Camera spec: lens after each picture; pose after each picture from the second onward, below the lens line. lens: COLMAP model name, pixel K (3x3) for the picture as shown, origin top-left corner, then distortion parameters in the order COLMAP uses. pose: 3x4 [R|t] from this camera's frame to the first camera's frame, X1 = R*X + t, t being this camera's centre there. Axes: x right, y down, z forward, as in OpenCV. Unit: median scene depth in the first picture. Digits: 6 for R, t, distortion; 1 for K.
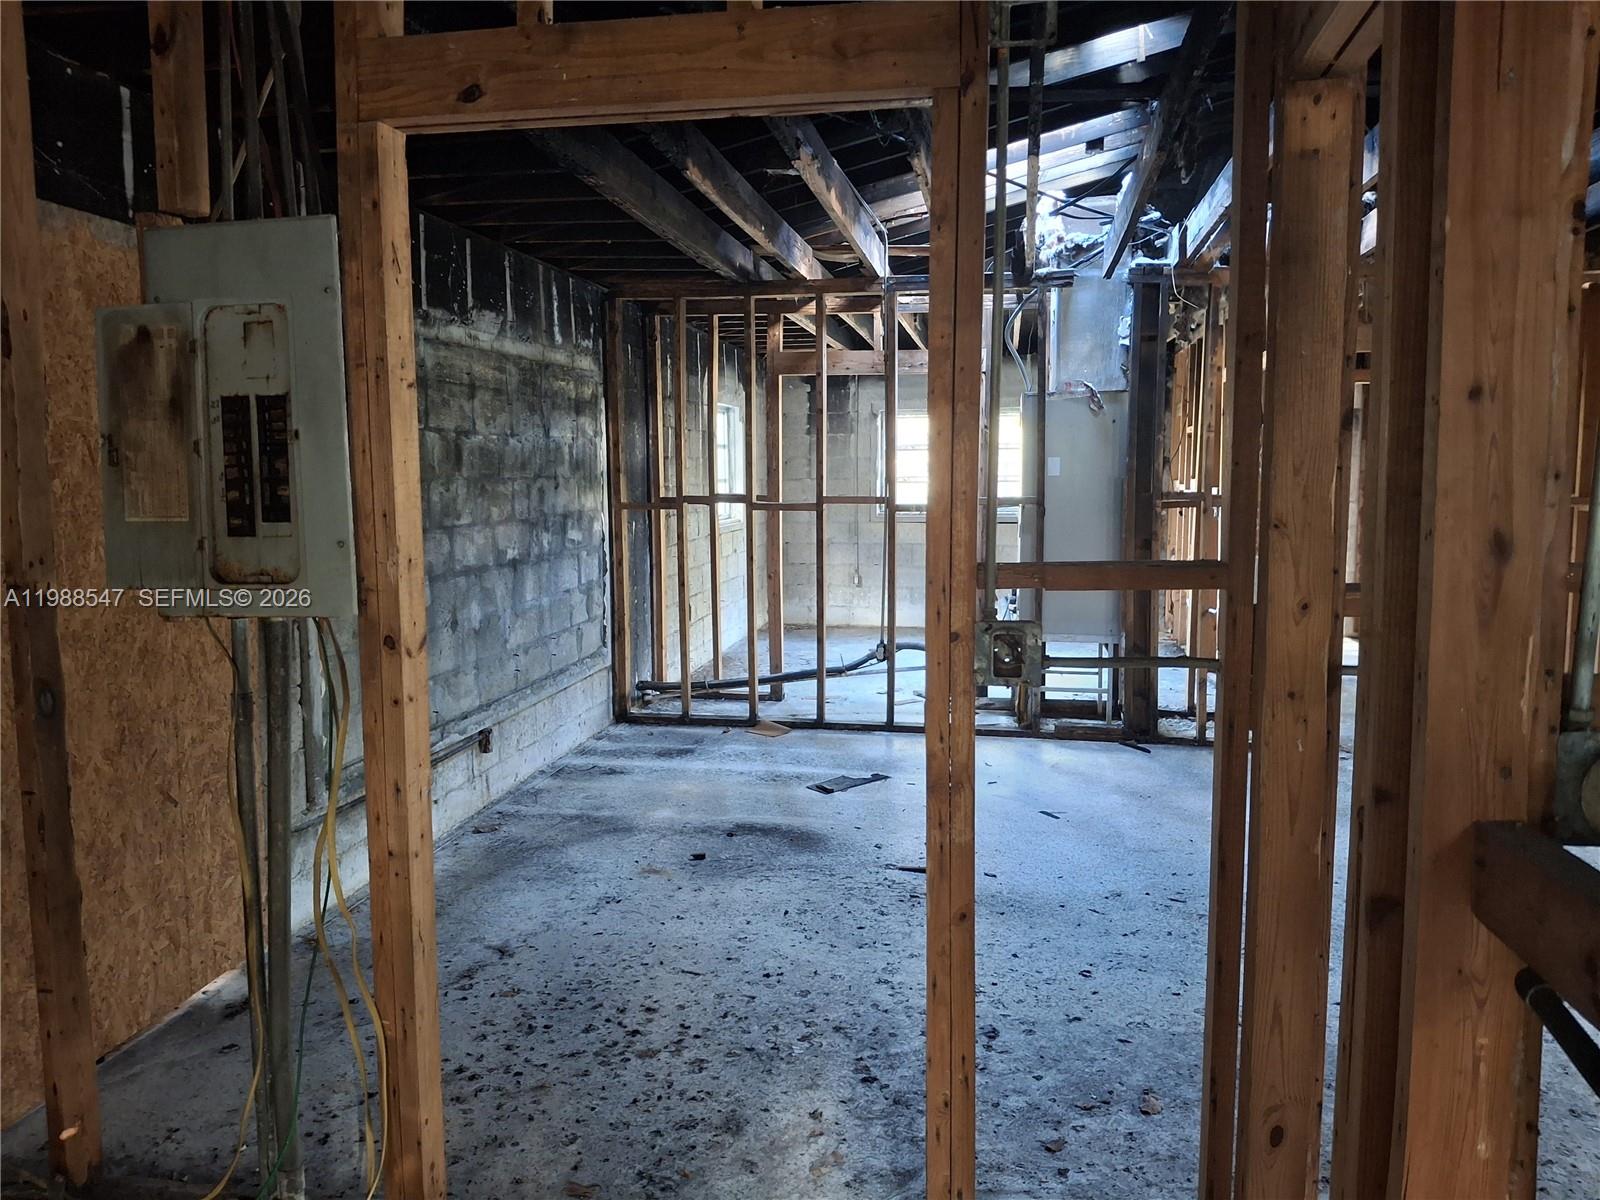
lens RADIAL K [[1179.9, 0, 791.6], [0, 1179.9, 584.6], [0, 0, 1]] dist [0.099410, -0.203825]
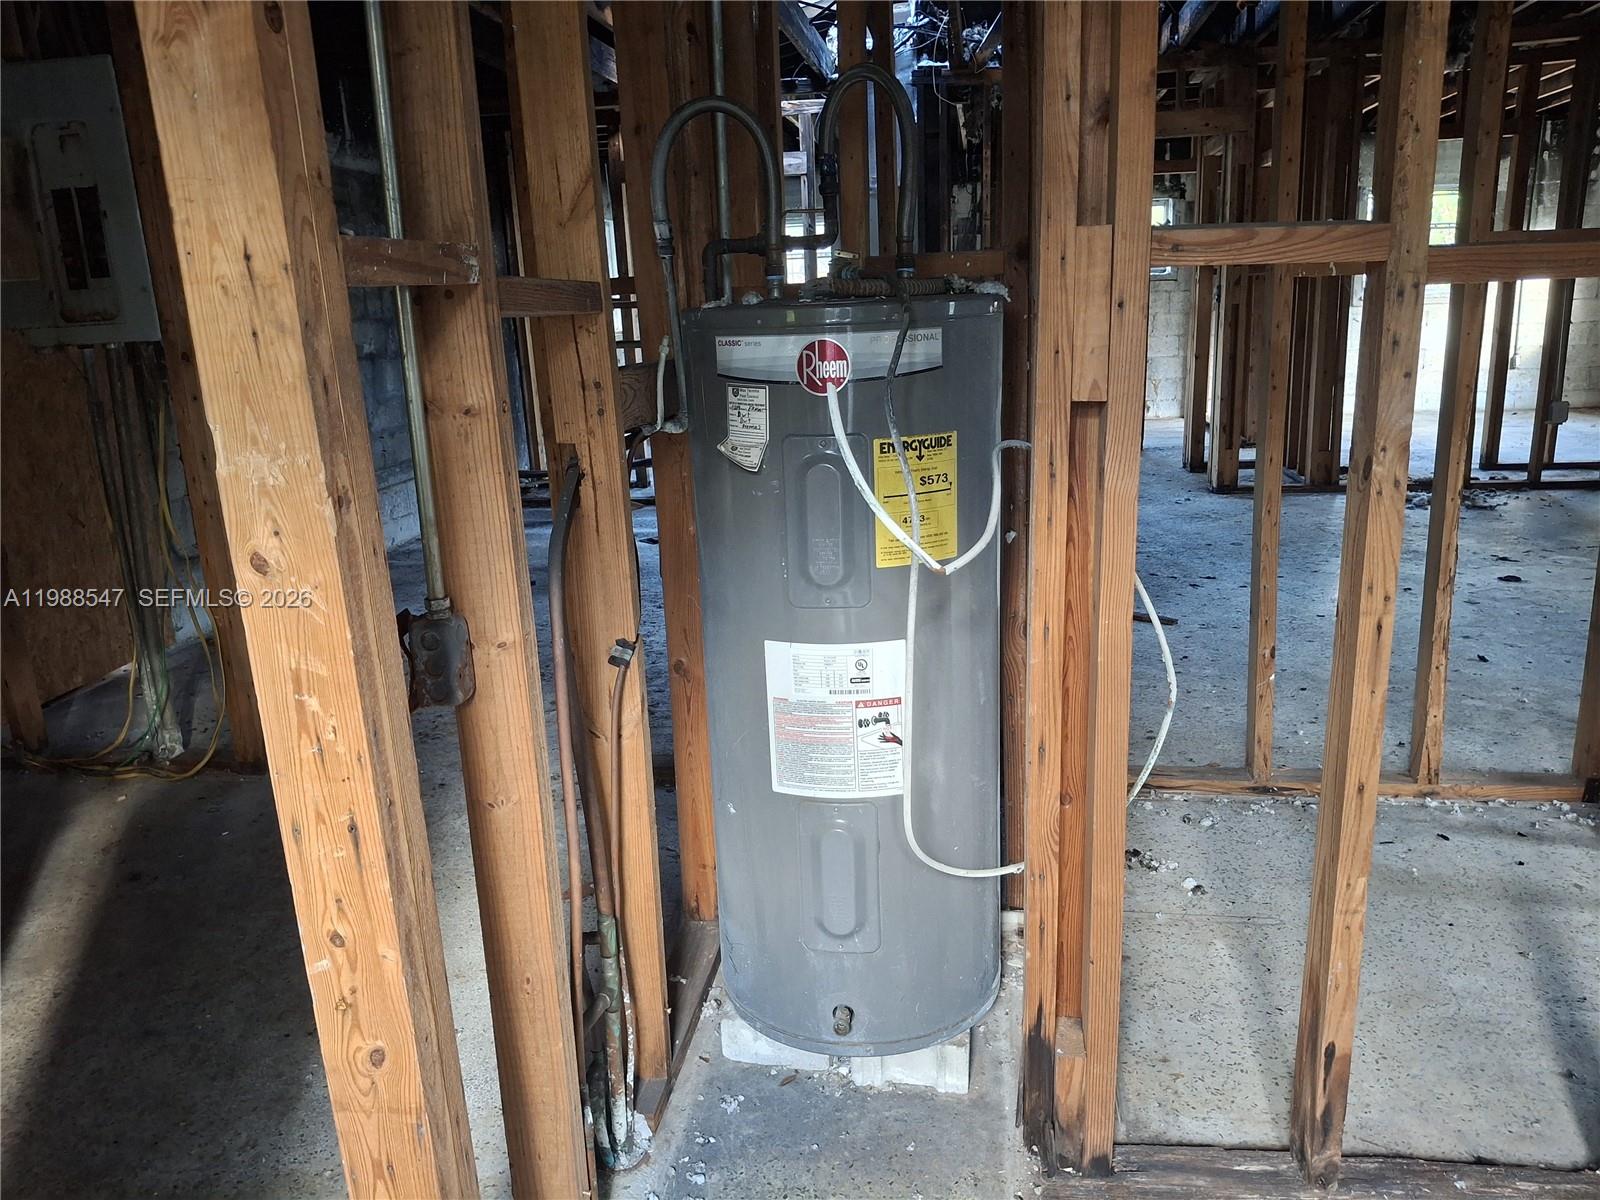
lens RADIAL K [[1190.2, 0, 793.9], [0, 1190.2, 603.8], [0, 0, 1]] dist [0.062184, -0.110207]
pose [[0.998883, -0.043860, 0.017606, 0.167580], [0.040776, 0.988124, 0.148150, 0.071904], [-0.023894, -0.147266, 0.988808, -0.237070]]
